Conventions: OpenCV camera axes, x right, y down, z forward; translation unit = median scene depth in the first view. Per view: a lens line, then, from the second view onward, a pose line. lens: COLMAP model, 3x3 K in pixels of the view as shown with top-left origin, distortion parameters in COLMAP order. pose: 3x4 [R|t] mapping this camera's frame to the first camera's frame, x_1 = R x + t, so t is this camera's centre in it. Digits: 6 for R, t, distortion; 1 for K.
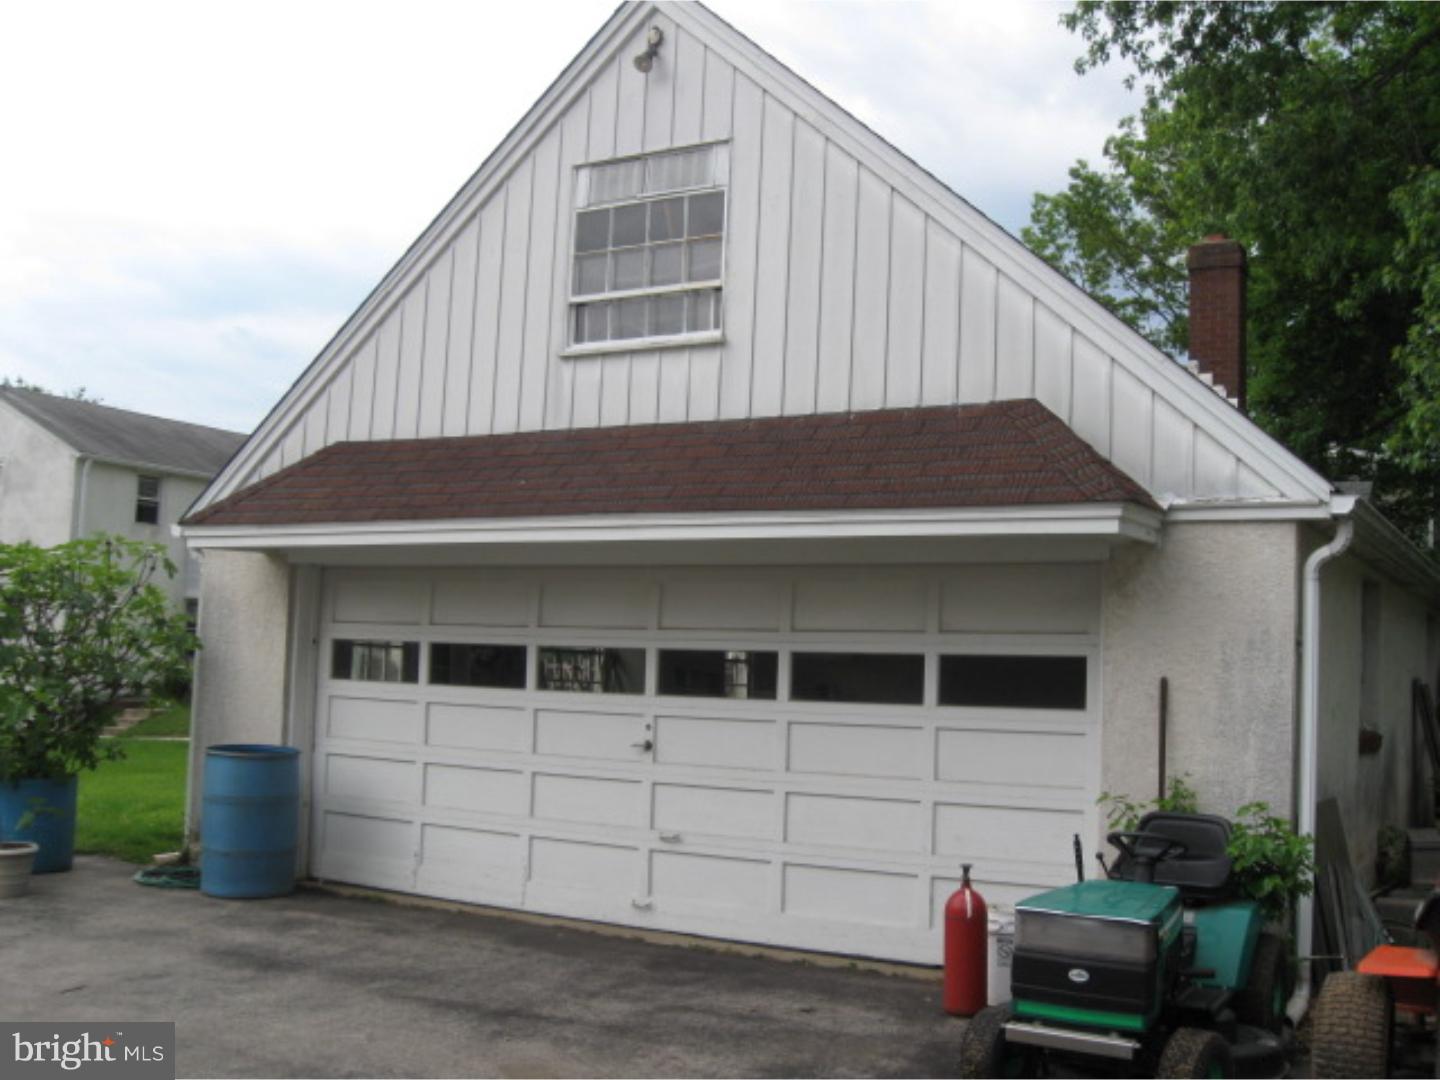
lens RADIAL K [[1479.7, 0, 720.0], [0, 1479.7, 540.0], [0, 0, 1]] dist [-0.127365, -0.006378]
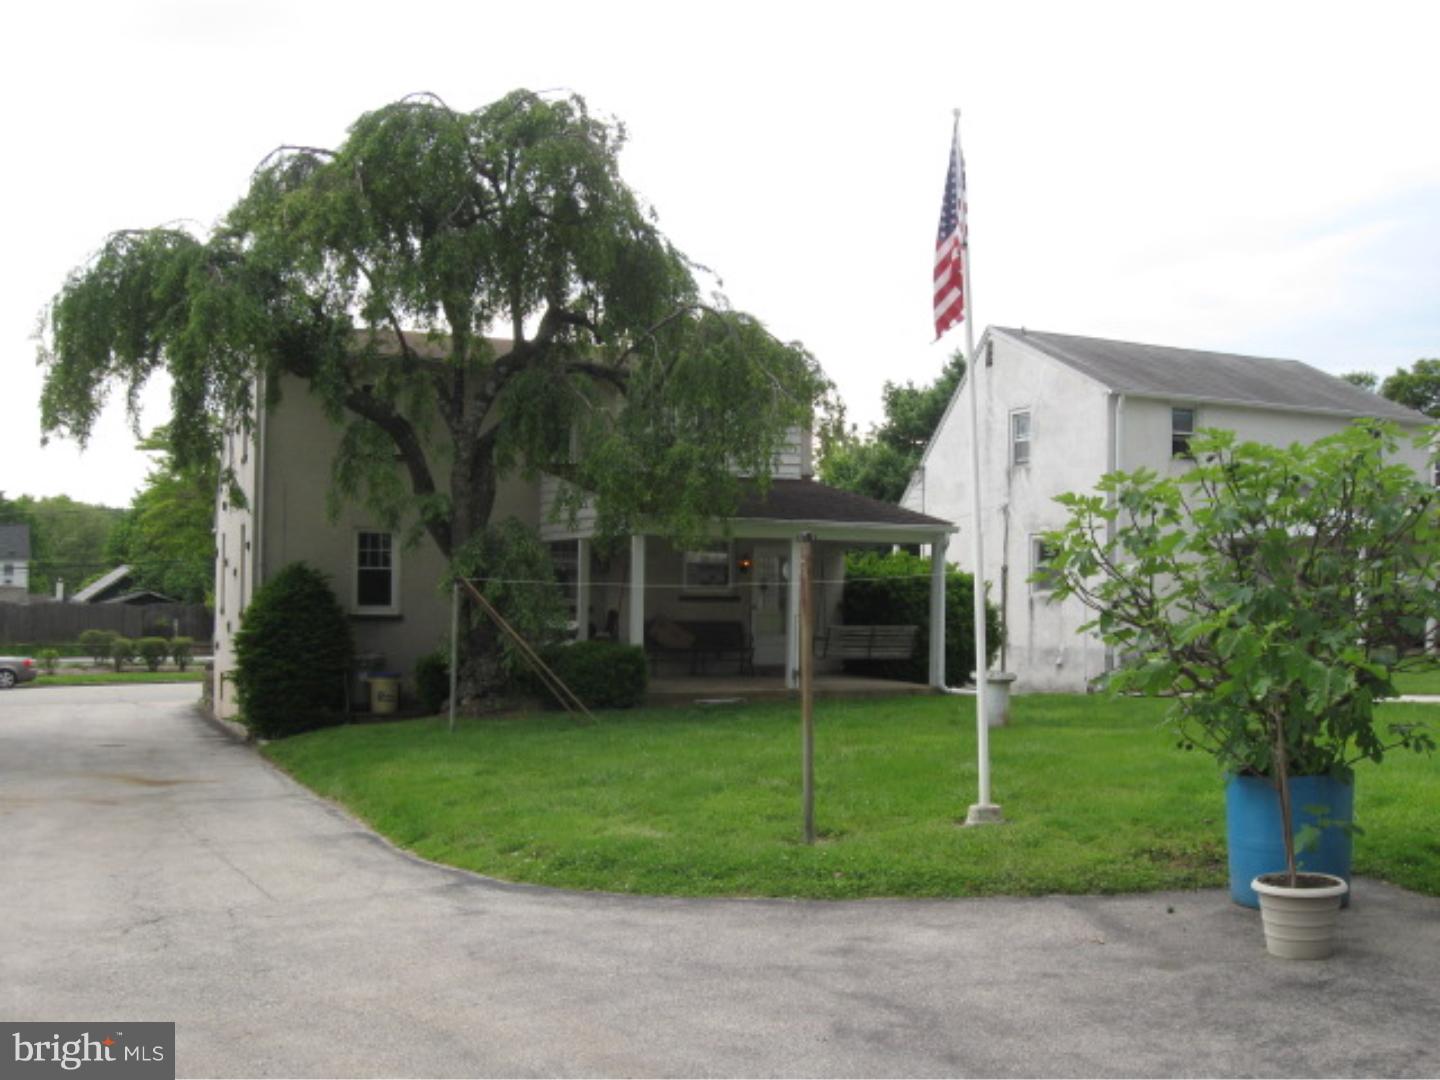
lens RADIAL K [[1479.7, 0, 720.0], [0, 1479.7, 540.0], [0, 0, 1]] dist [-0.127365, -0.006378]
pose [[0.804037, -0.056628, -0.591876, -0.095173], [0.077870, 0.996909, 0.010403, 0.006906], [0.589457, -0.054454, 0.805962, 0.088800]]
